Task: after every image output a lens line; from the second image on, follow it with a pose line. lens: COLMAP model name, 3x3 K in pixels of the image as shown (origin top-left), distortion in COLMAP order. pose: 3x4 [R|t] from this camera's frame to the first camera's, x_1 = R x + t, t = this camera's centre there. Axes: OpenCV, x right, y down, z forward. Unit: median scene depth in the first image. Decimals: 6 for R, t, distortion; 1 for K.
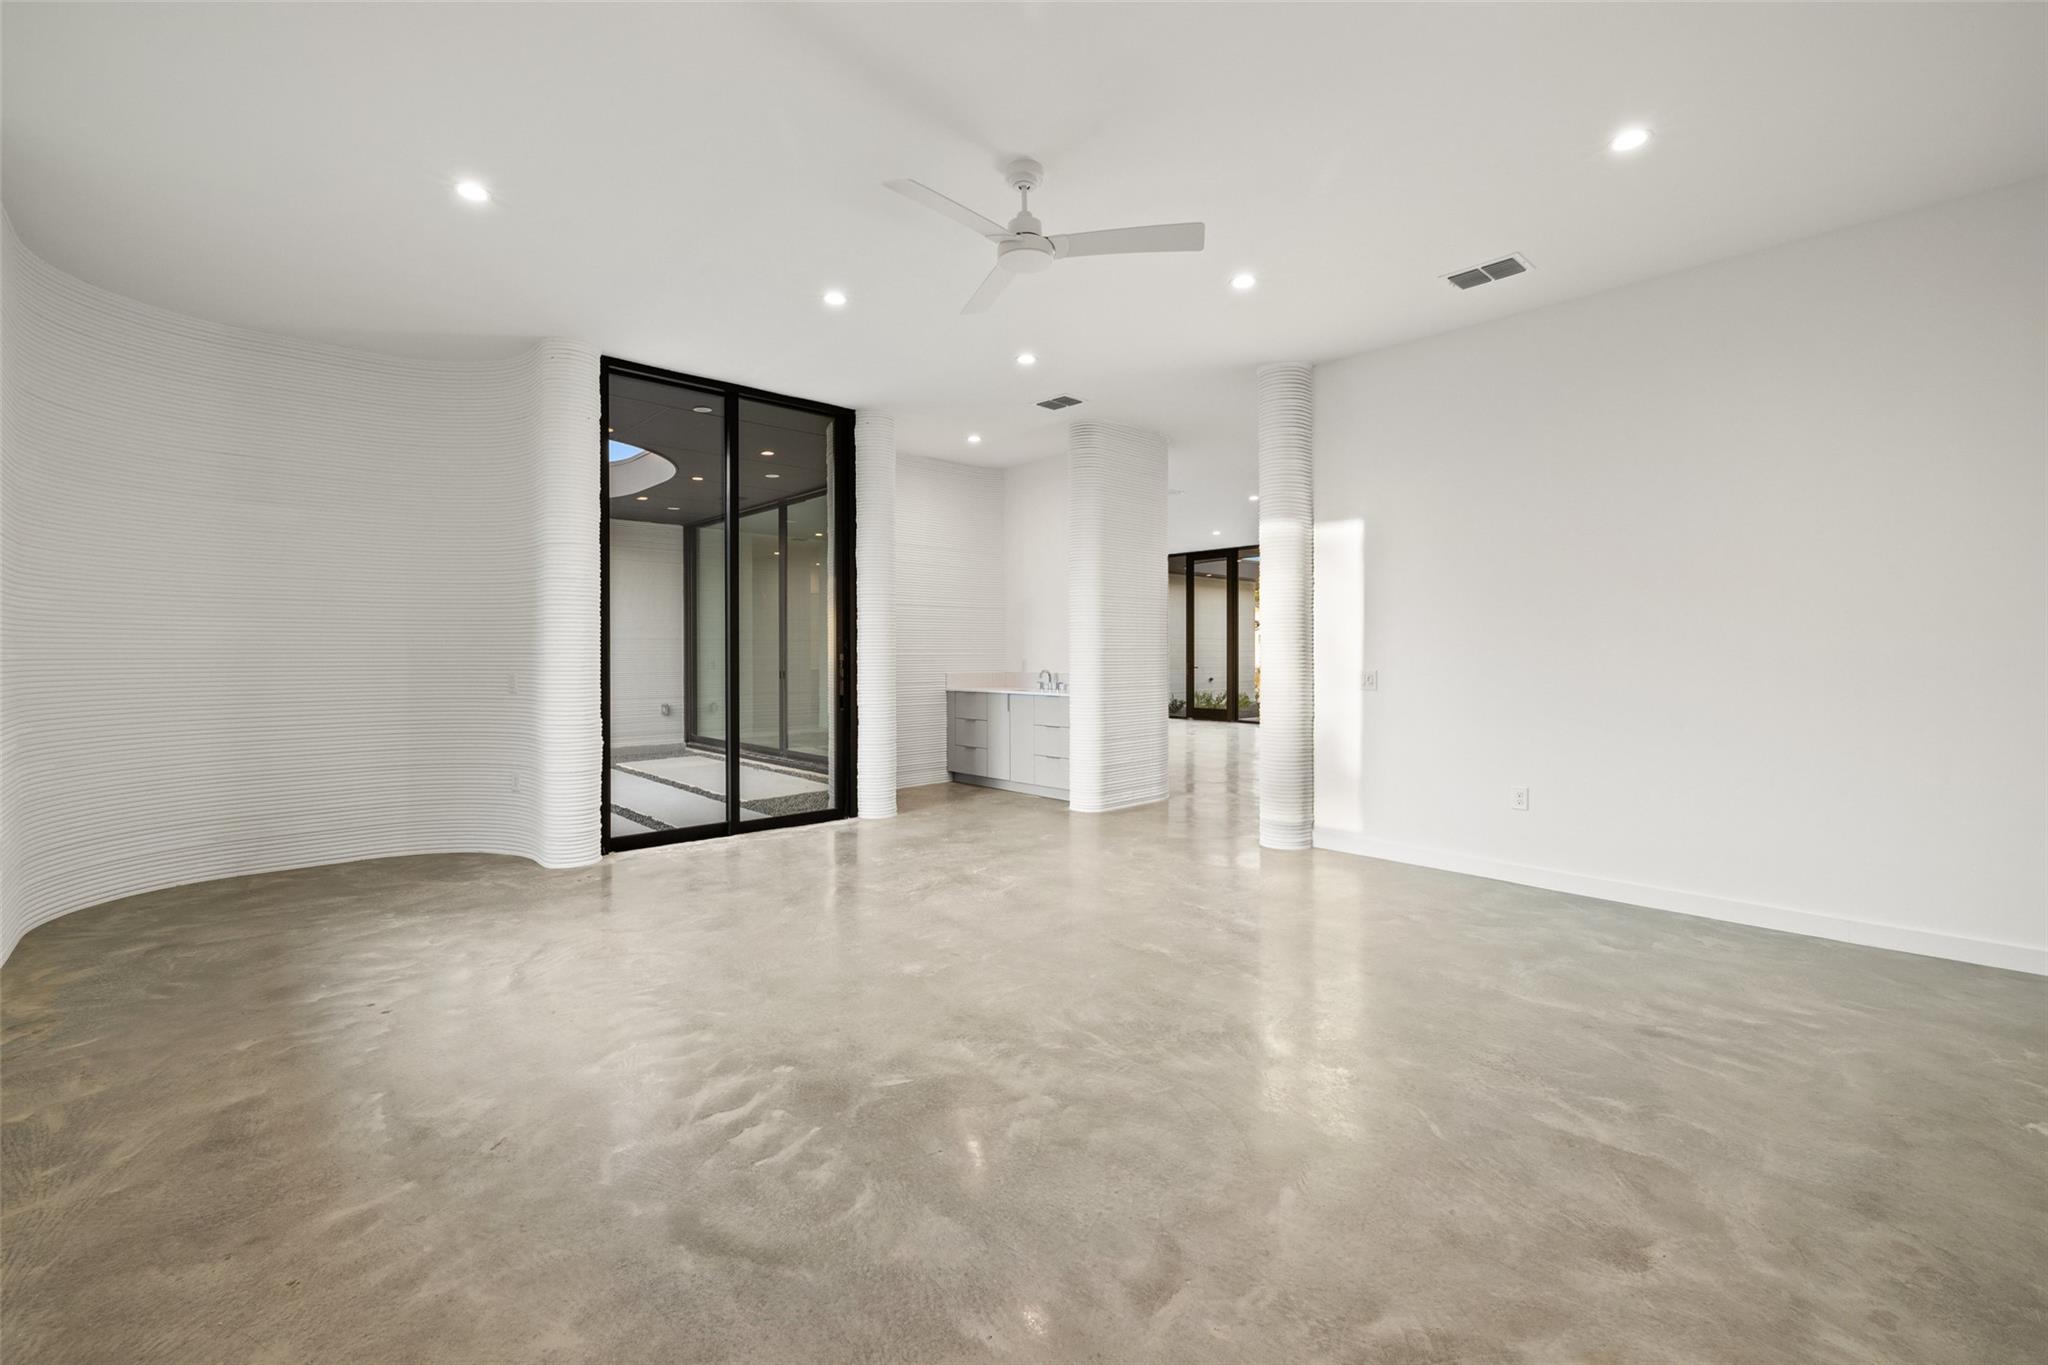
lens RADIAL K [[875.1, 0, 1029.1], [0, 875.1, 646.0], [0, 0, 1]] dist [0.001571, 0.000360]
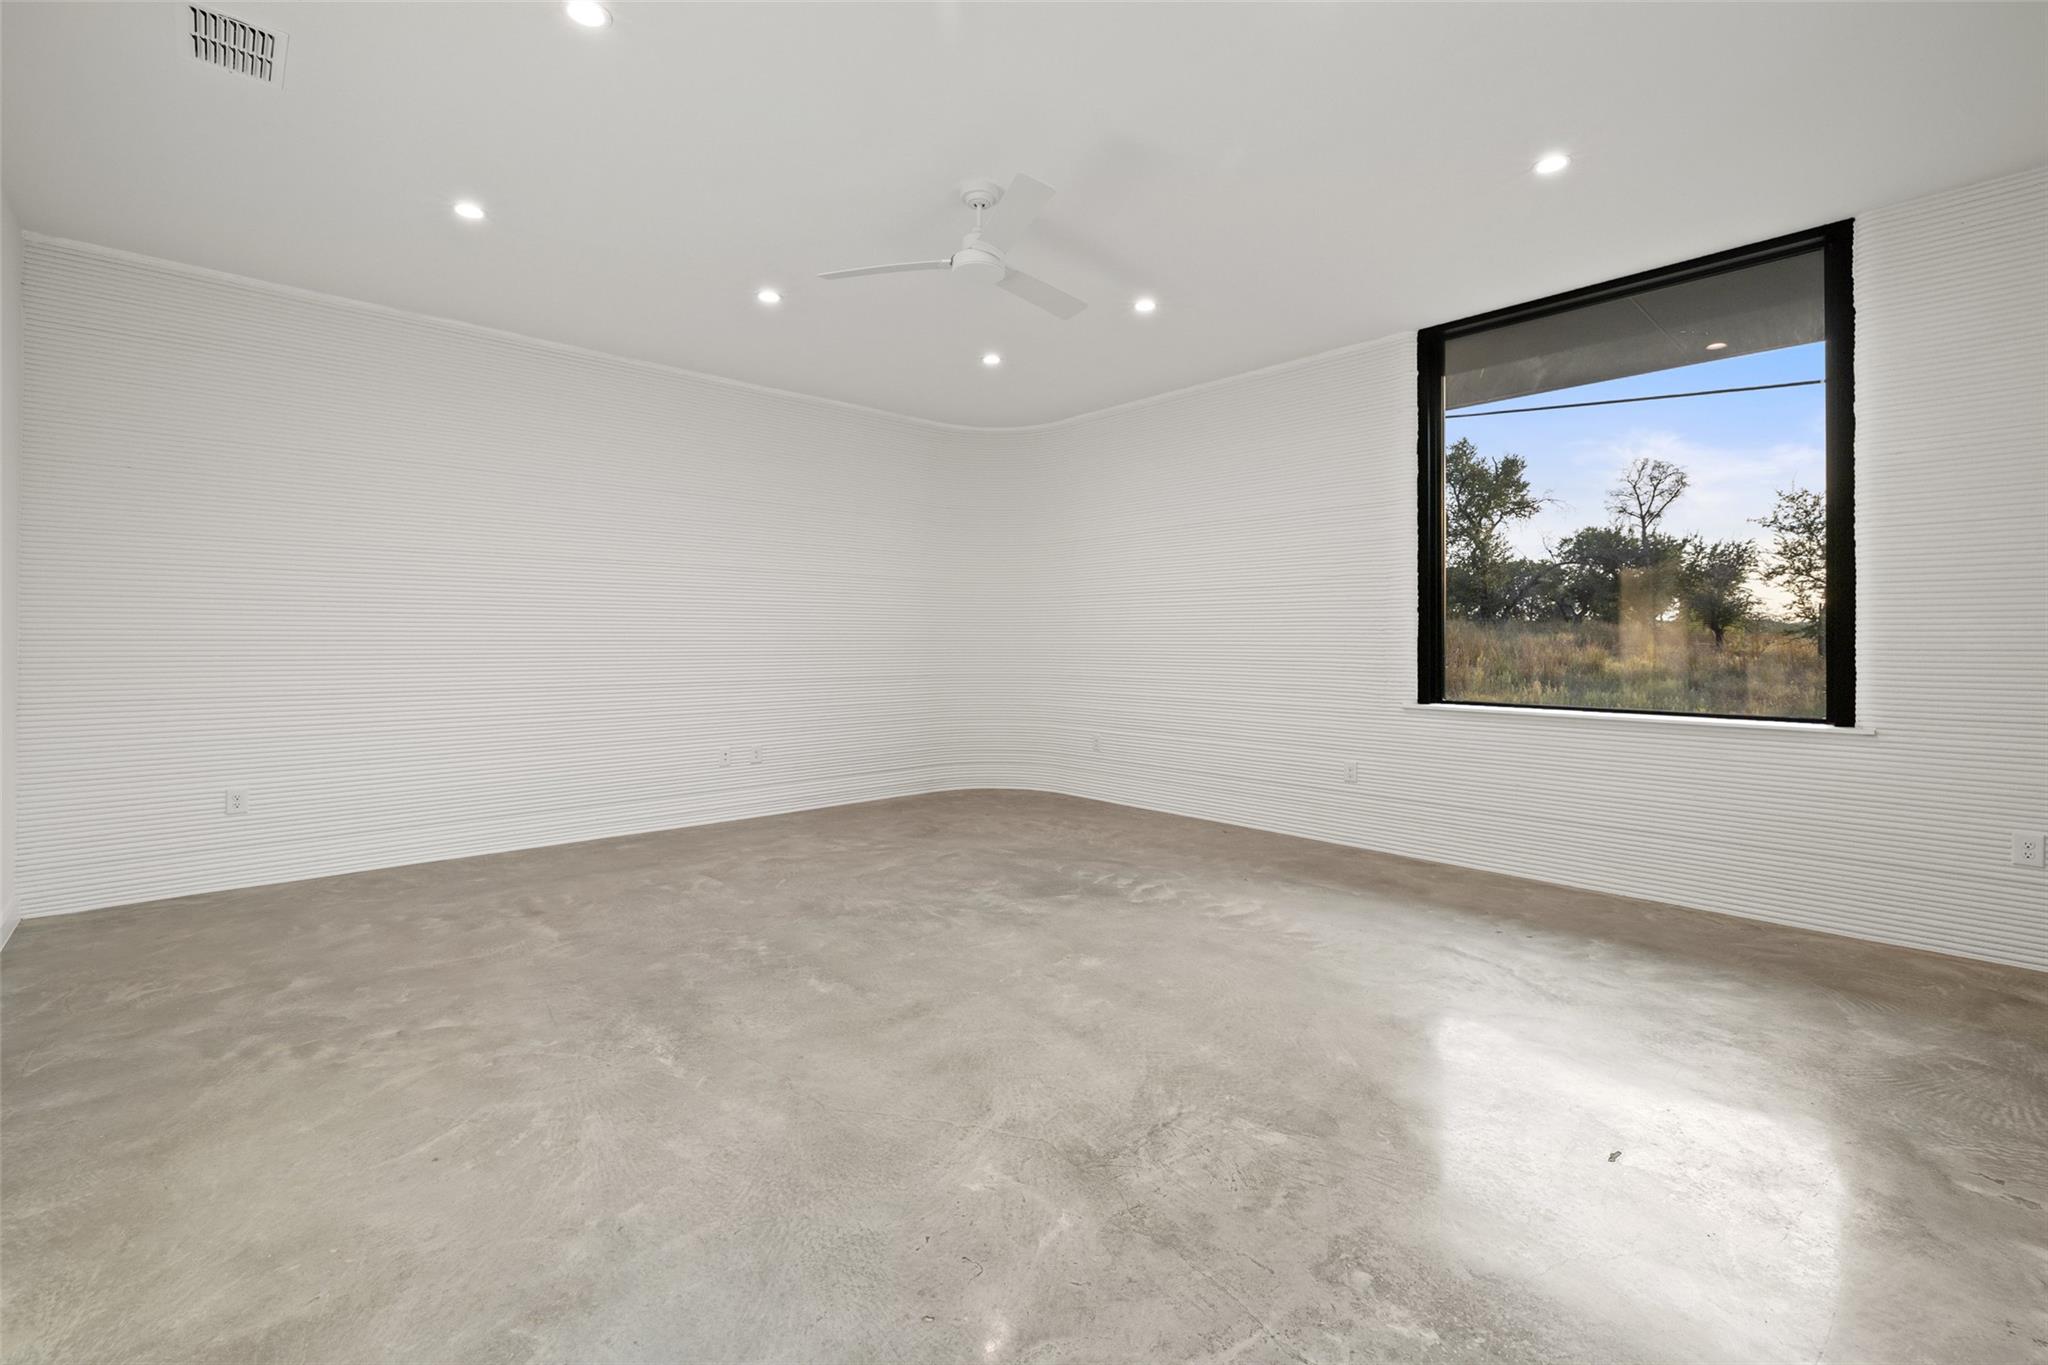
lens RADIAL K [[875.1, 0, 1029.1], [0, 875.1, 646.0], [0, 0, 1]] dist [0.001571, 0.000360]
pose [[-0.999992, 0.000479, 0.003856, -0.069024], [0.000462, 0.999989, -0.004604, 0.017899], [-0.003858, -0.004602, -0.999982, 2.012416]]
